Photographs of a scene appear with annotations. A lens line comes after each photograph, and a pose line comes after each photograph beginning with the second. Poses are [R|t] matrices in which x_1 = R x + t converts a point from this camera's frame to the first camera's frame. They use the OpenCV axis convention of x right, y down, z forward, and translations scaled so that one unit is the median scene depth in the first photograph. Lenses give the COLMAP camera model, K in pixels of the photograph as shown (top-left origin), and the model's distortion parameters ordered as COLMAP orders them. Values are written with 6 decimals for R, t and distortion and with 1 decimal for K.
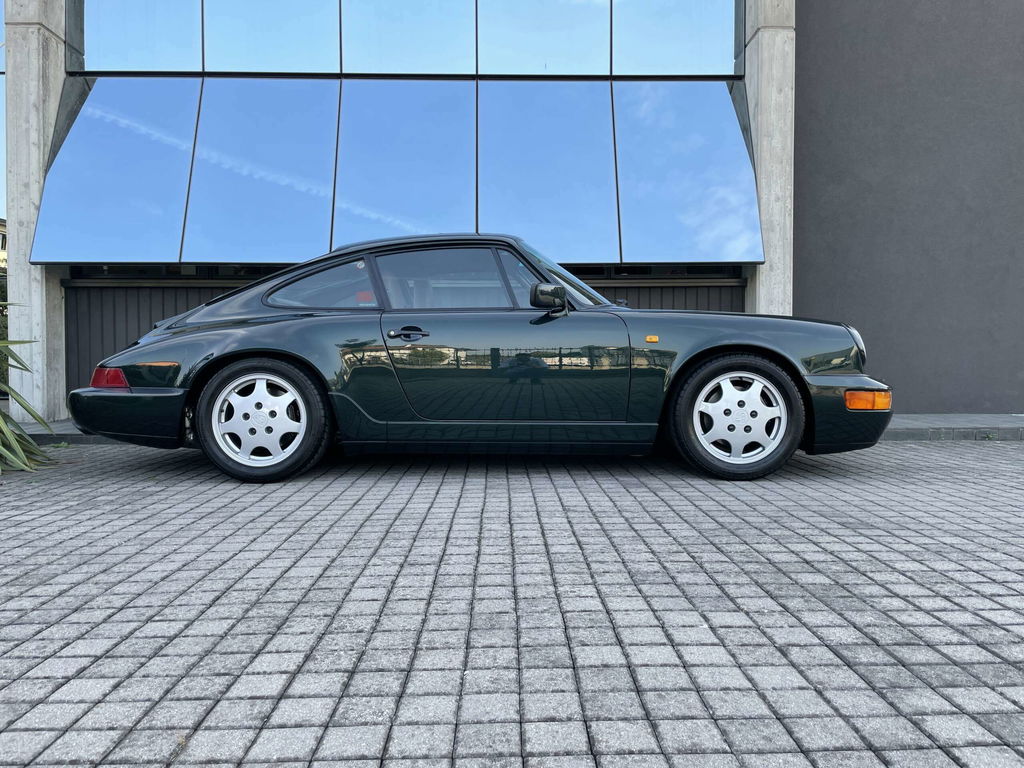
lens RADIAL K [[770.0, 0, 516.7], [0, 770.0, 376.9], [0, 0, 1]] dist [0.056102, -0.065095]
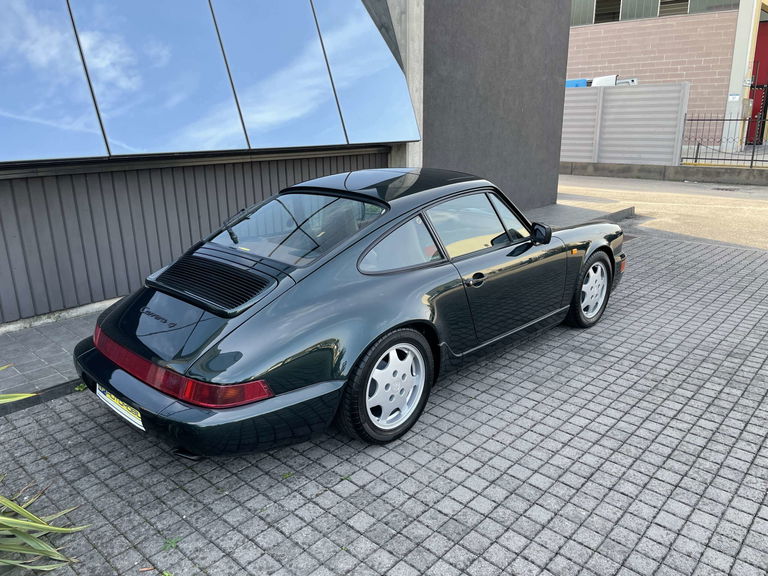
lens RADIAL K [[577.5, 0, 384.8], [0, 577.5, 291.3], [0, 0, 1]] dist [0.056102, -0.065095]
pose [[0.694274, -0.209404, 0.688573, -0.520754], [0.025210, 0.963225, 0.267509, -0.170986], [-0.719269, -0.168366, 0.674022, 0.296953]]
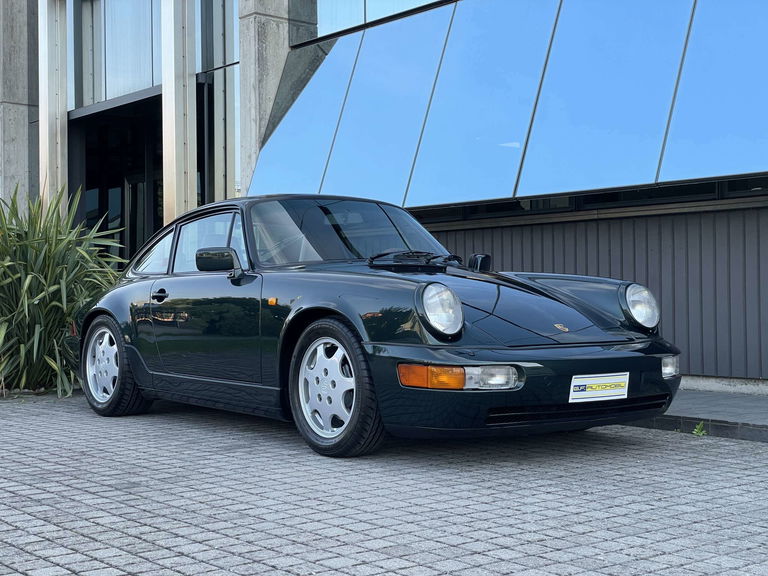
lens RADIAL K [[1176.5, 0, 383.5], [0, 1176.5, 289.7], [0, 0, 1]] dist [0.051851, 0.000000]
pose [[0.587621, -0.004319, -0.809125, 0.877477], [-0.019943, 0.999605, -0.019820, -0.021157], [0.808890, 0.027783, 0.587303, 0.150247]]
